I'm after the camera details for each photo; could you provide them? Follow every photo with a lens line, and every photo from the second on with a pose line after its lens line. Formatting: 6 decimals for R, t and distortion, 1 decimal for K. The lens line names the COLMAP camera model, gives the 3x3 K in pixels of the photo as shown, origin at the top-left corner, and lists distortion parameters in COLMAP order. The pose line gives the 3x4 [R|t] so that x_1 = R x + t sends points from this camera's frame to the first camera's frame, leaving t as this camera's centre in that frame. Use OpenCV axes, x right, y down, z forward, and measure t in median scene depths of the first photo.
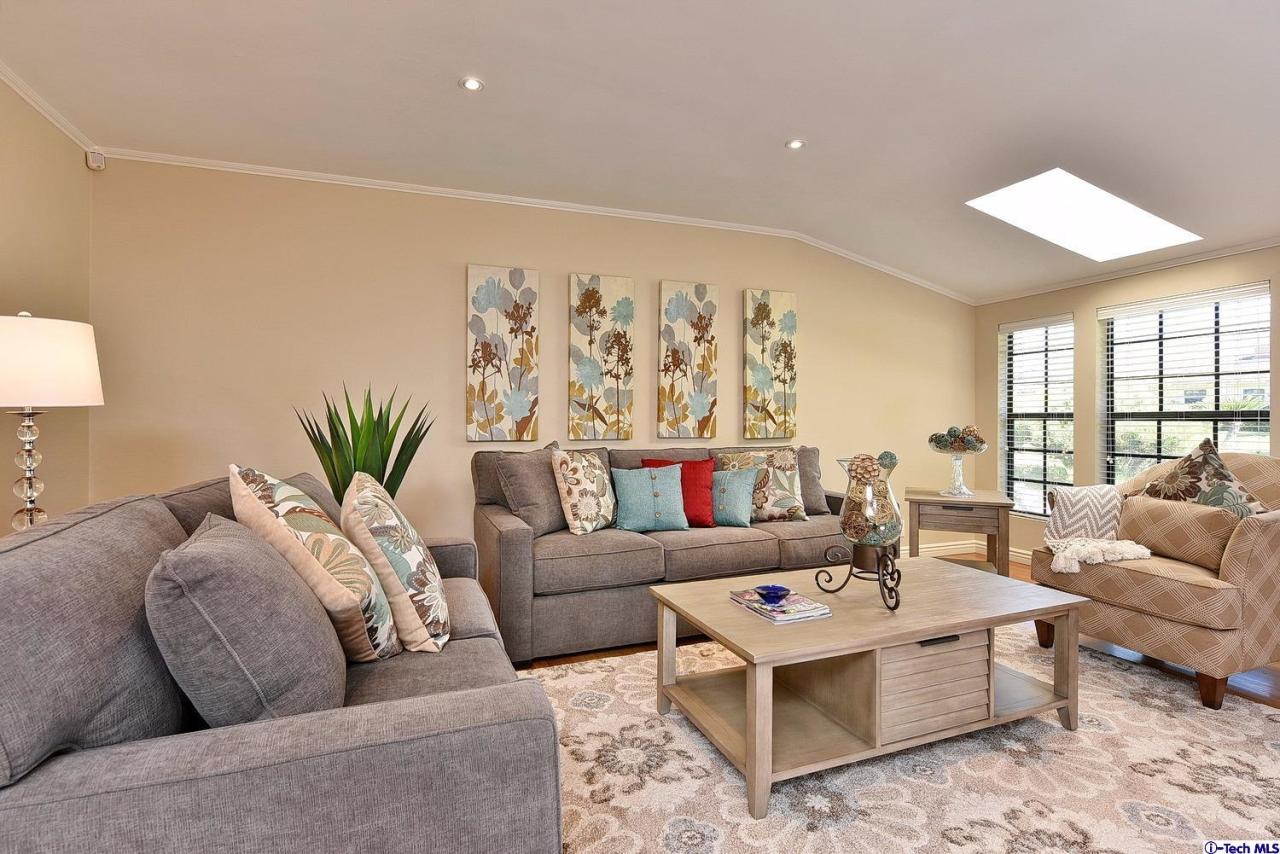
lens RADIAL K [[560.5, 0, 642.4], [0, 560.5, 415.4], [0, 0, 1]] dist [-0.002009, -0.001097]
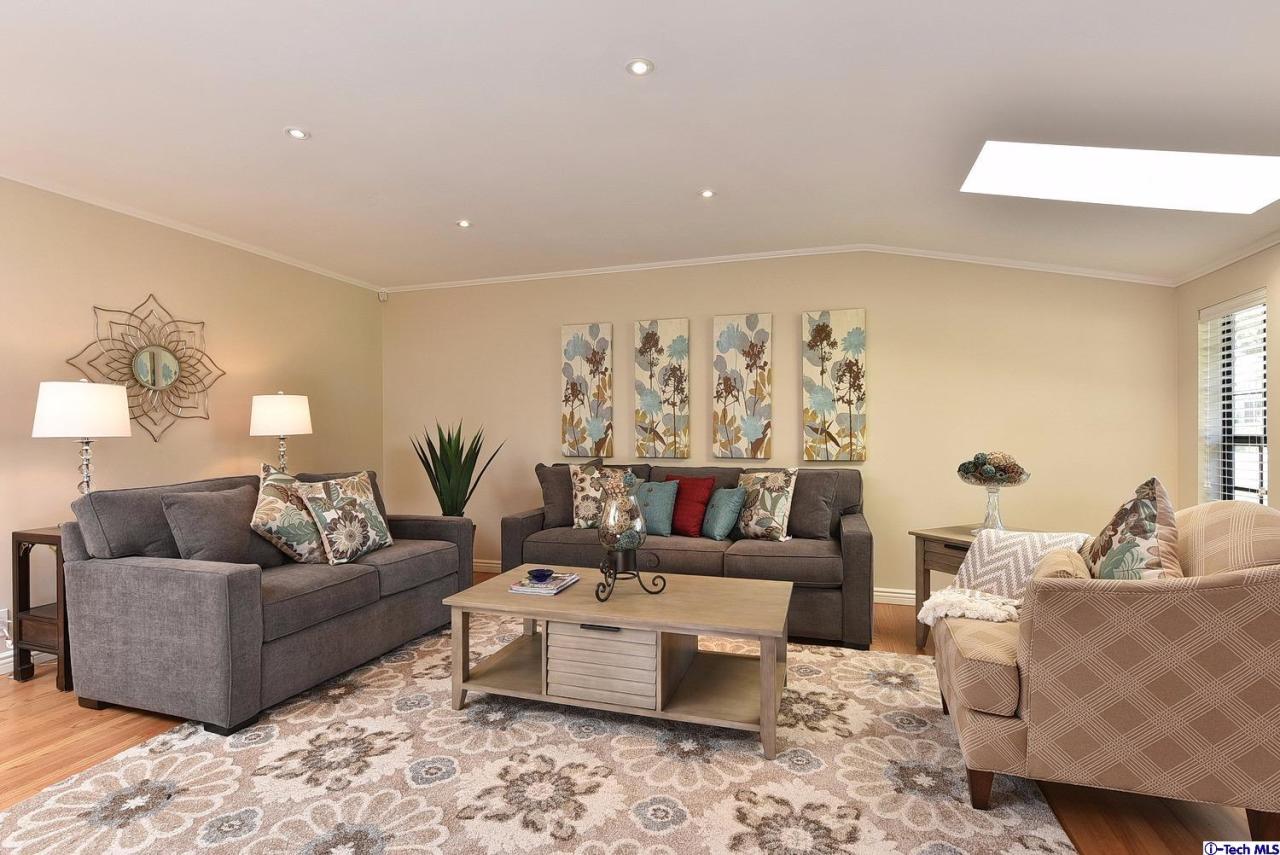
lens RADIAL K [[560.5, 0, 676.0], [0, 560.5, 434.0], [0, 0, 1]] dist [-0.002009, -0.001097]
pose [[0.814415, 0.001706, -0.580281, 0.686433], [0.001361, 0.999987, 0.004851, -0.013303], [0.580282, -0.004740, 0.814402, 0.051661]]
